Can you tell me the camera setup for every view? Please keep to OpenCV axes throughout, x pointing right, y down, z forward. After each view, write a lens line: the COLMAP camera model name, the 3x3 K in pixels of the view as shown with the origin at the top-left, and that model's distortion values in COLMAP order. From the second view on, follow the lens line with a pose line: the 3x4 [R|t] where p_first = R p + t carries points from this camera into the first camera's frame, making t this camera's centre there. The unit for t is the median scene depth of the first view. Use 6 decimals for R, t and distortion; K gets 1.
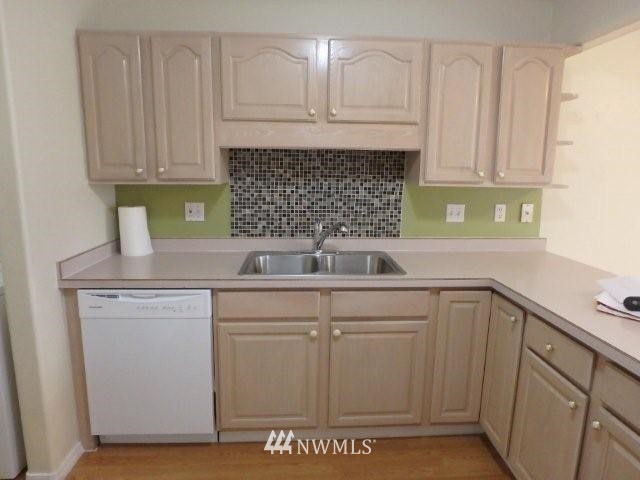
lens RADIAL K [[399.7, 0, 321.6], [0, 399.7, 233.5], [0, 0, 1]] dist [-0.031982, 0.011943]
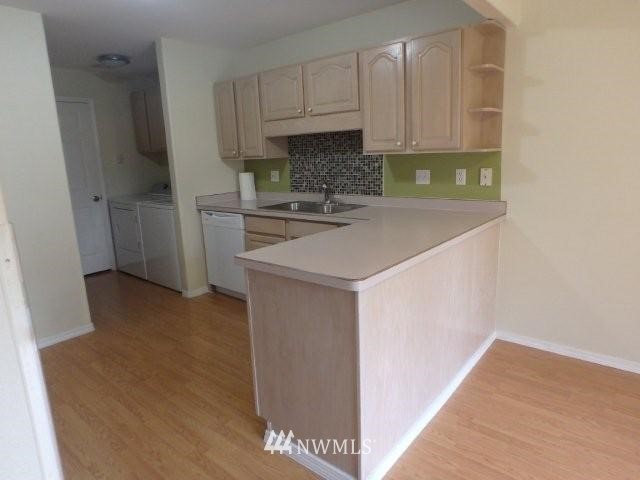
lens RADIAL K [[399.7, 0, 324.3], [0, 399.7, 238.3], [0, 0, 1]] dist [-0.031982, 0.011943]
pose [[0.737158, 0.099446, -0.668363, 0.976638], [-0.064281, 0.994946, 0.077141, 0.062250], [0.672656, -0.013902, 0.739825, -0.106233]]
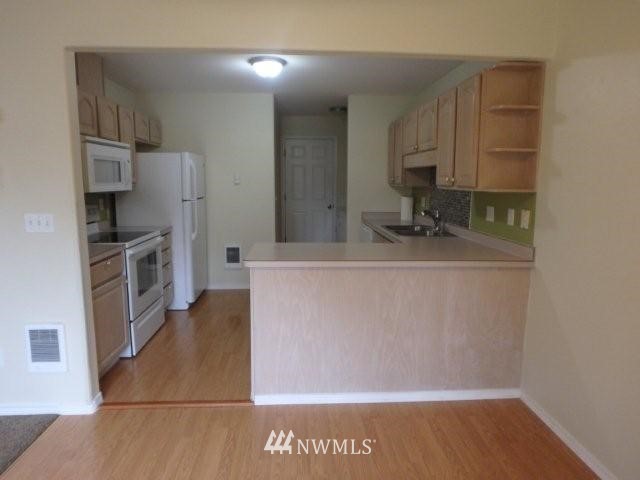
lens RADIAL K [[399.7, 0, 323.8], [0, 399.7, 240.2], [0, 0, 1]] dist [-0.031982, 0.011943]
pose [[0.018668, 0.136759, -0.990428, 1.586451], [-0.182312, 0.974459, 0.131118, -0.039894], [0.983063, 0.178120, 0.043124, 0.481541]]
